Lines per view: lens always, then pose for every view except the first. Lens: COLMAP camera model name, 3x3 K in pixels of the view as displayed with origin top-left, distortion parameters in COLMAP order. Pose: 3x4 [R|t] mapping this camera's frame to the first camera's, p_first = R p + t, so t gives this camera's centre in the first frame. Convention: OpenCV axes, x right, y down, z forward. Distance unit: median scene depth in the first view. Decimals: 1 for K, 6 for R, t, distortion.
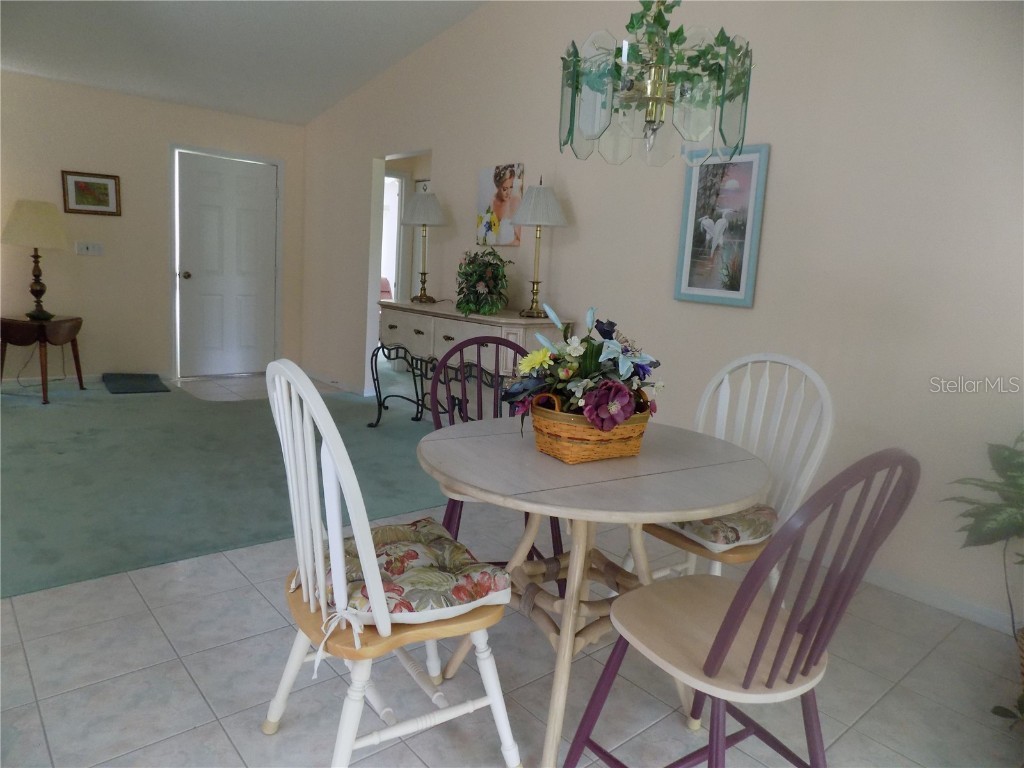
lens RADIAL K [[687.3, 0, 512.6], [0, 687.3, 377.9], [0, 0, 1]] dist [-0.094122, 0.087273]
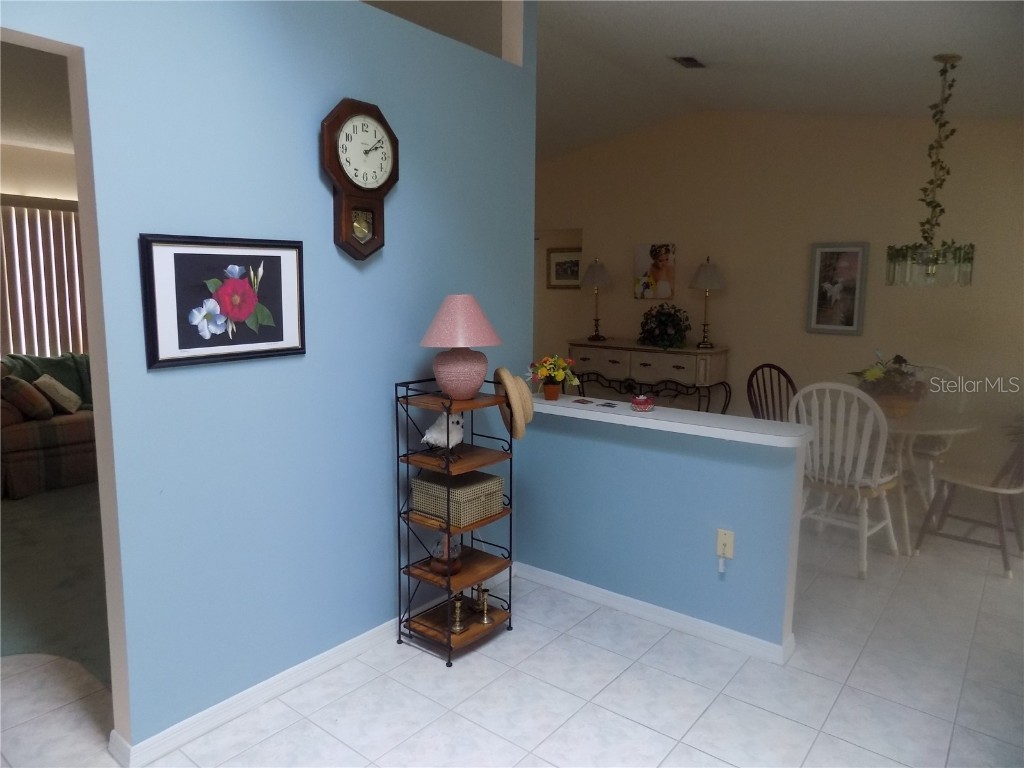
lens RADIAL K [[687.3, 0, 512.6], [0, 687.3, 377.9], [0, 0, 1]] dist [-0.094122, 0.087273]
pose [[0.980331, -0.076791, 0.181806, -0.634113], [0.080191, 0.996714, -0.011418, -0.034778], [-0.180332, 0.025772, 0.983268, -0.398421]]
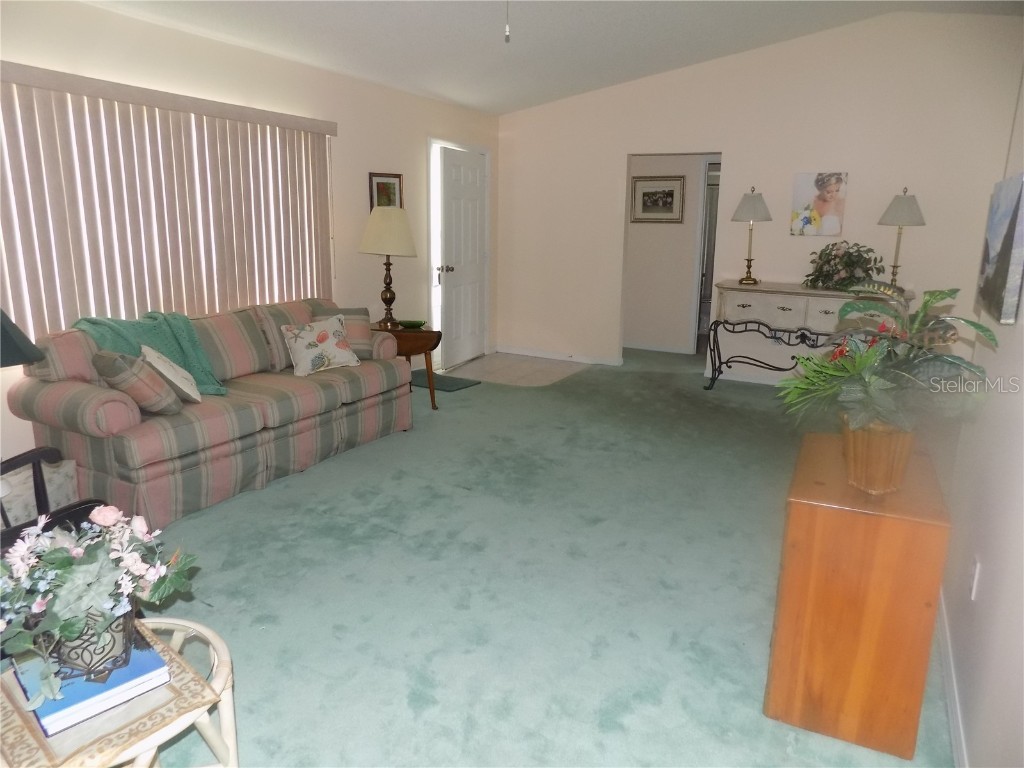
lens RADIAL K [[687.3, 0, 512.6], [0, 687.3, 377.9], [0, 0, 1]] dist [-0.094122, 0.087273]
pose [[0.937756, -0.123507, 0.324592, -1.062720], [0.097399, 0.990648, 0.095552, -0.112621], [-0.333357, -0.057989, 0.941015, -0.016454]]
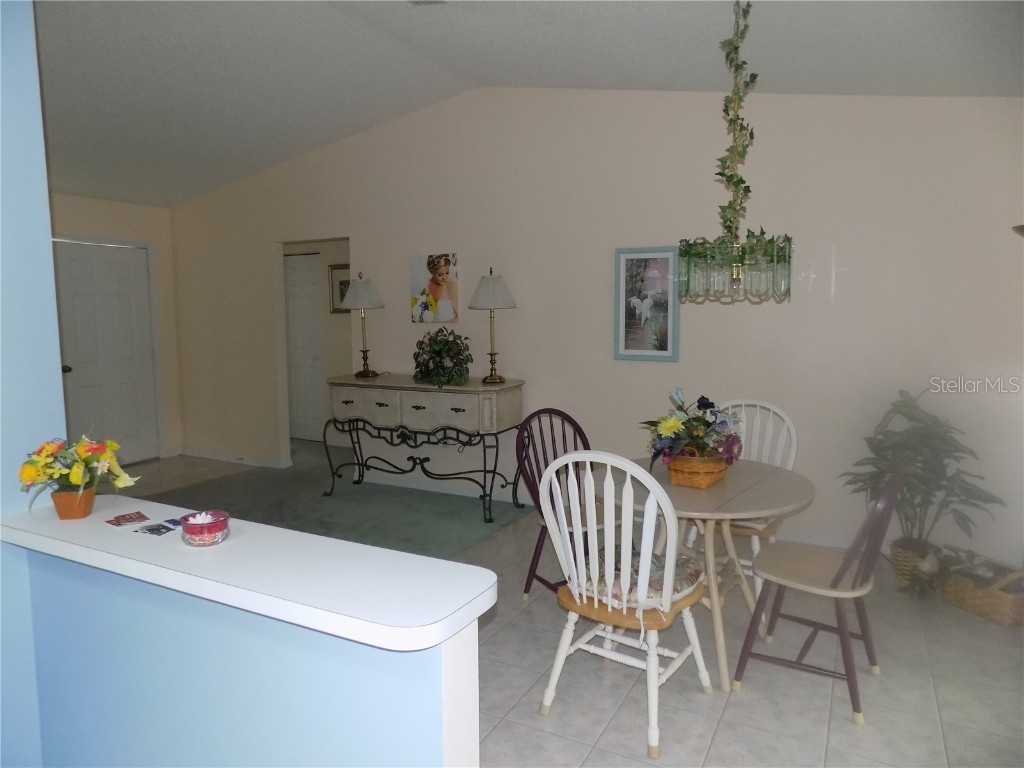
lens RADIAL K [[687.3, 0, 512.6], [0, 687.3, 377.9], [0, 0, 1]] dist [-0.094122, 0.087273]
pose [[0.928925, -0.104864, 0.355108, -0.343916], [0.121953, 0.992195, -0.026020, -0.057072], [-0.349608, 0.067477, 0.934463, -0.134805]]
